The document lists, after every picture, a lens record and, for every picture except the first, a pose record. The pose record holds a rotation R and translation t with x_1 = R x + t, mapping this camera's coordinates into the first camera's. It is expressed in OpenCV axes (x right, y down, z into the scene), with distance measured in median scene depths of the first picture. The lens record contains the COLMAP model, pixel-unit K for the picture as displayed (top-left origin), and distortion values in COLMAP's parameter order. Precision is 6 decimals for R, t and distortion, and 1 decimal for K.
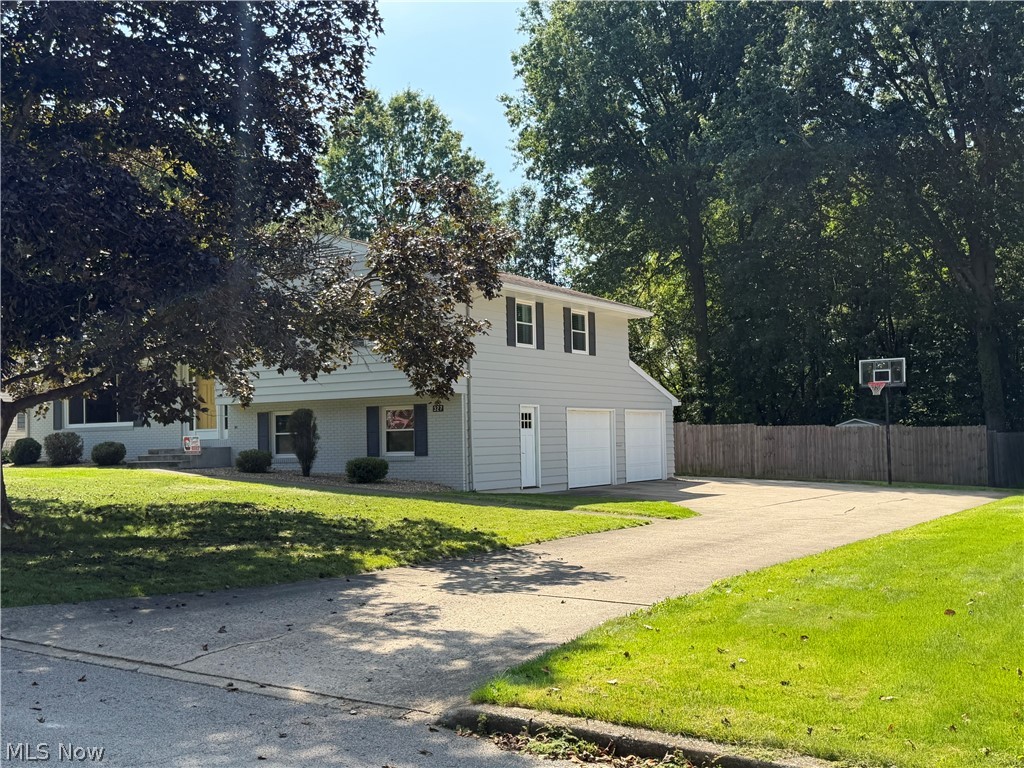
lens RADIAL K [[1082.0, 0, 517.4], [0, 1082.0, 386.3], [0, 0, 1]] dist [0.062440, 0.000000]
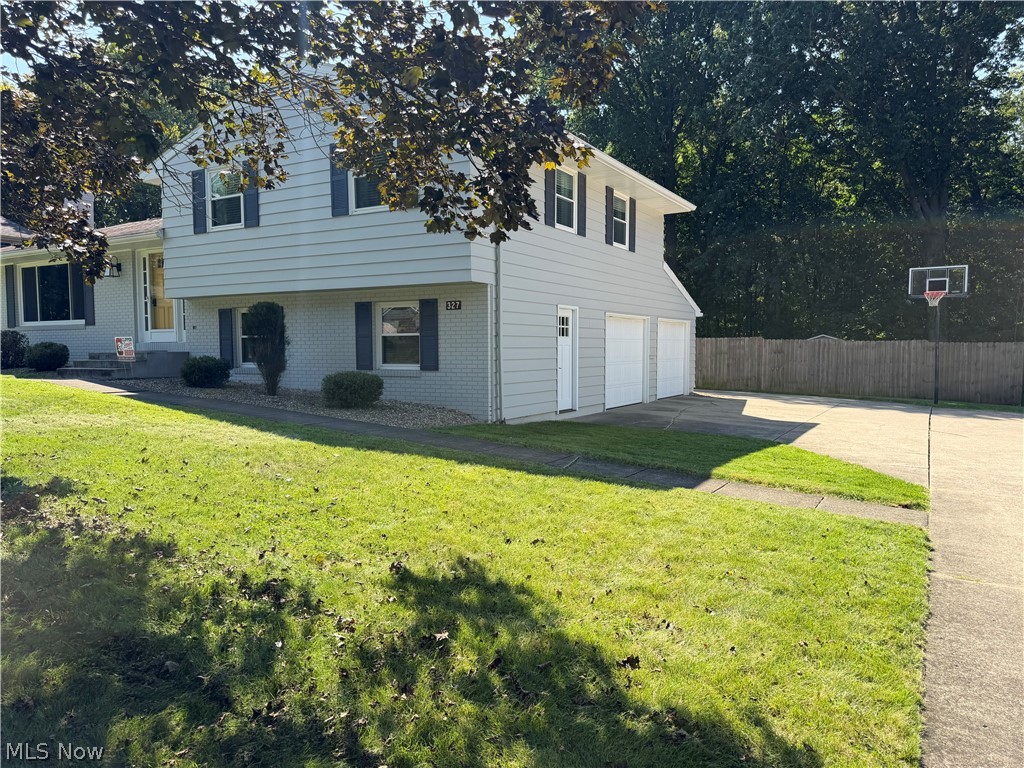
lens RADIAL K [[727.0, 0, 528.9], [0, 727.0, 394.2], [0, 0, 1]] dist [0.057036, -0.038156]
pose [[0.998411, 0.014384, 0.054481, -0.040658], [-0.020370, 0.993615, 0.110970, 0.020465], [-0.052537, -0.111903, 0.992329, 0.426692]]
